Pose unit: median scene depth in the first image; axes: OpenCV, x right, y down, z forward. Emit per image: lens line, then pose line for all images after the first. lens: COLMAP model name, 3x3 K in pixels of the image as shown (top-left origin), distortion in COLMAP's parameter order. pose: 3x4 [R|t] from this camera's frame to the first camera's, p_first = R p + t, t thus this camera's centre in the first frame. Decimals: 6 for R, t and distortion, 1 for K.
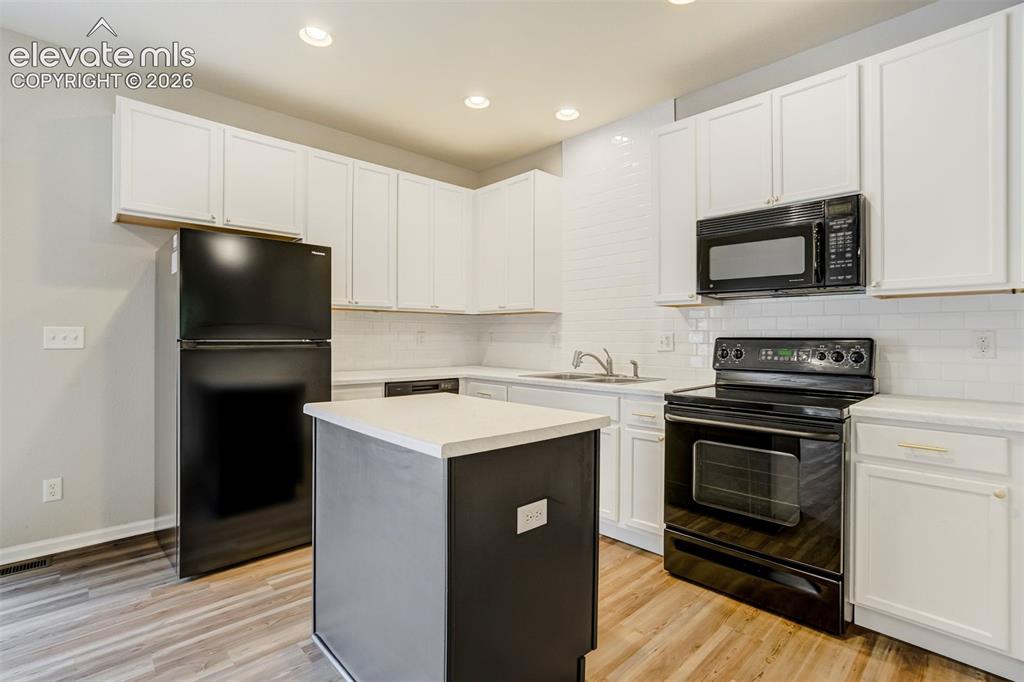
lens RADIAL K [[490.1, 0, 511.0], [0, 490.1, 328.7], [0, 0, 1]] dist [-0.036738, 0.017751]
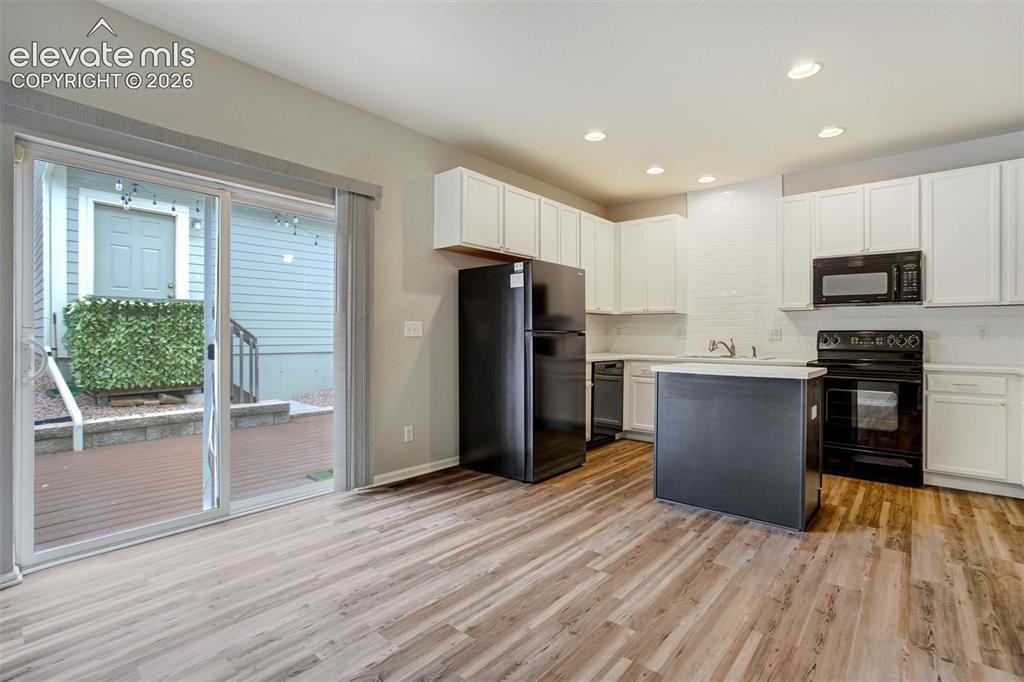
lens RADIAL K [[479.4, 0, 519.1], [0, 479.4, 333.4], [0, 0, 1]] dist [-0.049039, 0.022900]
pose [[0.993515, 0.001850, 0.113687, -0.897493], [-0.003434, 0.999900, 0.013742, 0.011001], [-0.113650, -0.014044, 0.993422, -0.531551]]
